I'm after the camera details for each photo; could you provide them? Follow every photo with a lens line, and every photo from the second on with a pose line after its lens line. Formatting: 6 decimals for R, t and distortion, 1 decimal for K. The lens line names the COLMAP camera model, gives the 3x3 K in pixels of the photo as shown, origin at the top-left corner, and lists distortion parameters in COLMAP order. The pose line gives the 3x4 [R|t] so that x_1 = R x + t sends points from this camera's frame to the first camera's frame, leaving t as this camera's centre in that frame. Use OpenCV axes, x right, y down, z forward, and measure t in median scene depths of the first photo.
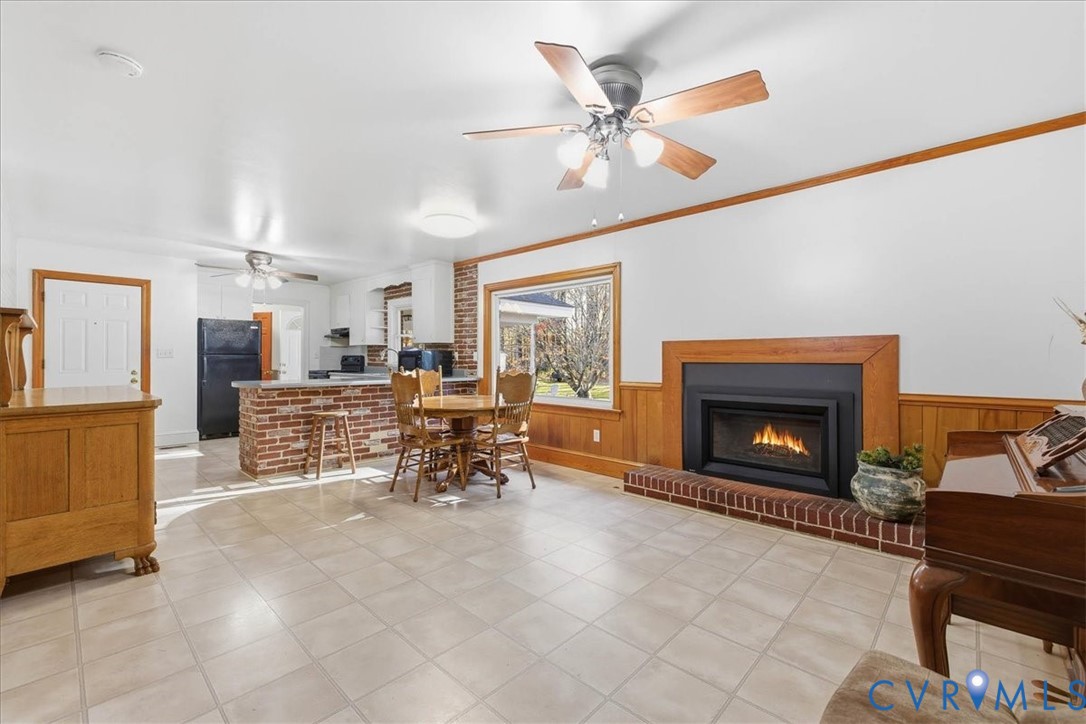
lens RADIAL K [[471.8, 0, 538.3], [0, 471.8, 356.7], [0, 0, 1]] dist [0.017935, -0.002093]
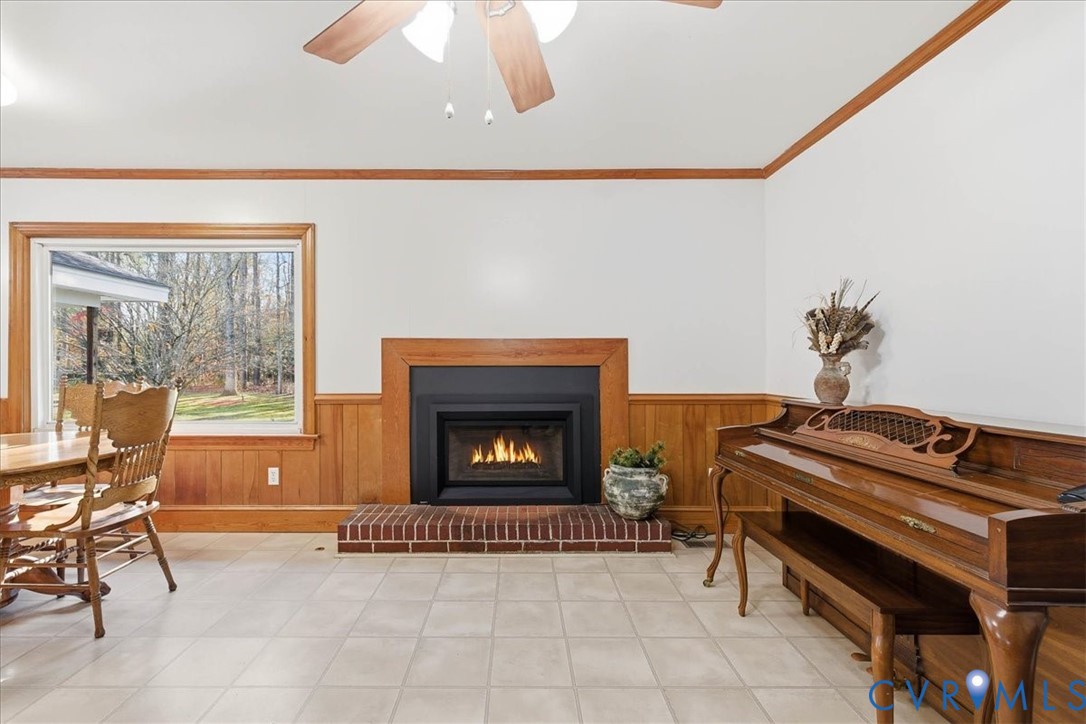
lens RADIAL K [[471.8, 0, 507.5], [0, 471.8, 359.1], [0, 0, 1]] dist [0.017935, -0.002093]
pose [[0.723066, 0.003235, 0.690772, -0.105915], [-0.001725, 0.999994, -0.002878, 0.002079], [-0.690777, 0.000889, 0.723067, 0.285588]]
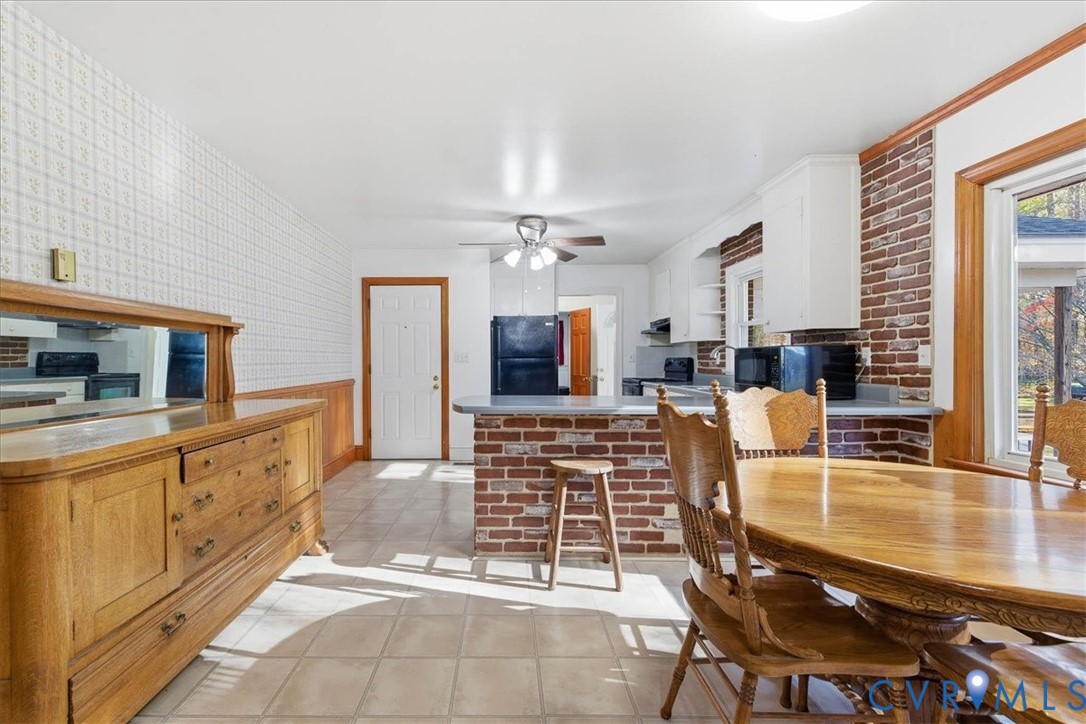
lens RADIAL K [[471.8, 0, 503.9], [0, 471.8, 364.7], [0, 0, 1]] dist [0.017935, -0.002093]
pose [[0.691630, 0.000312, -0.722252, -0.111357], [0.007170, 0.999948, 0.007298, 0.001560], [0.722217, -0.010226, 0.691591, 0.571716]]
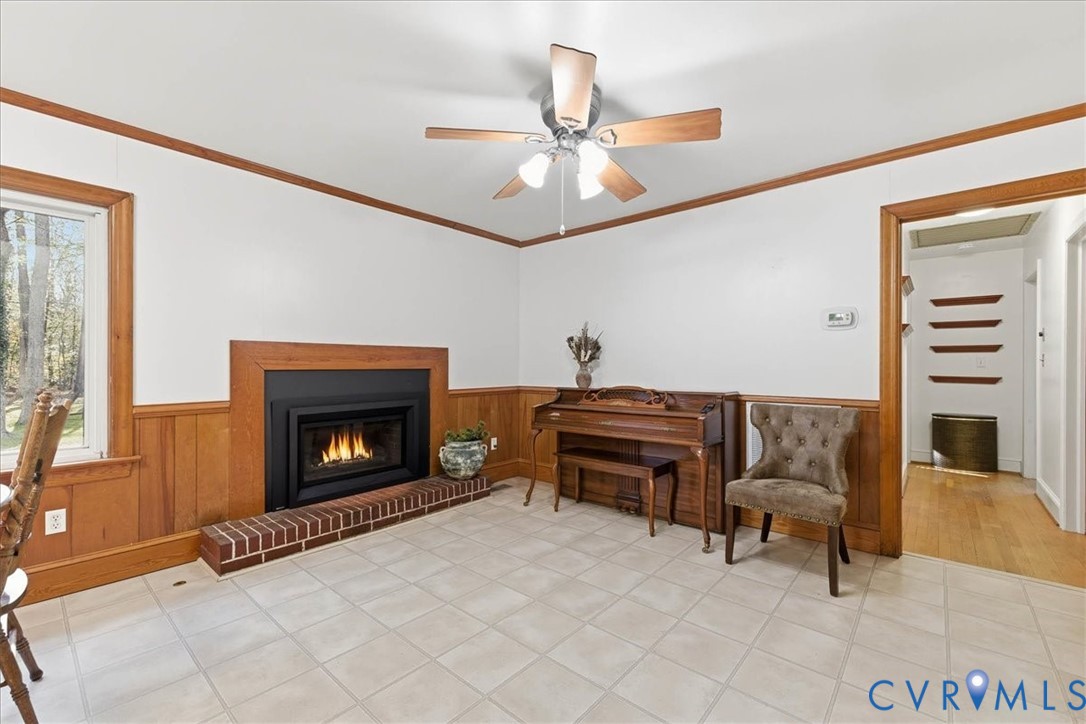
lens RADIAL K [[471.8, 0, 552.9], [0, 471.8, 363.3], [0, 0, 1]] dist [0.017935, -0.002093]
pose [[-0.069862, -0.001755, 0.997555, -0.427907], [-0.006831, 0.999976, 0.001281, -0.002738], [-0.997533, -0.006725, -0.069872, 0.529283]]
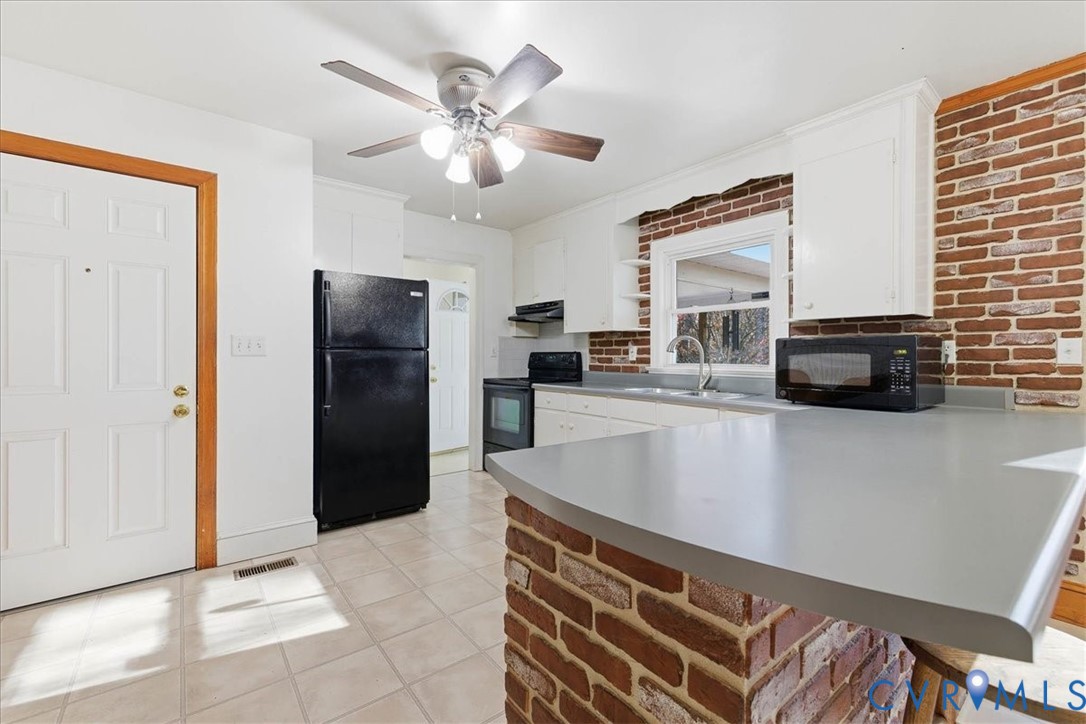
lens RADIAL K [[471.8, 0, 538.1], [0, 471.8, 357.0], [0, 0, 1]] dist [0.017935, -0.002093]
pose [[0.989820, -0.000044, -0.142323, -0.590264], [0.000506, 0.999995, 0.003206, 0.002364], [0.142322, -0.003245, 0.989815, 0.781858]]
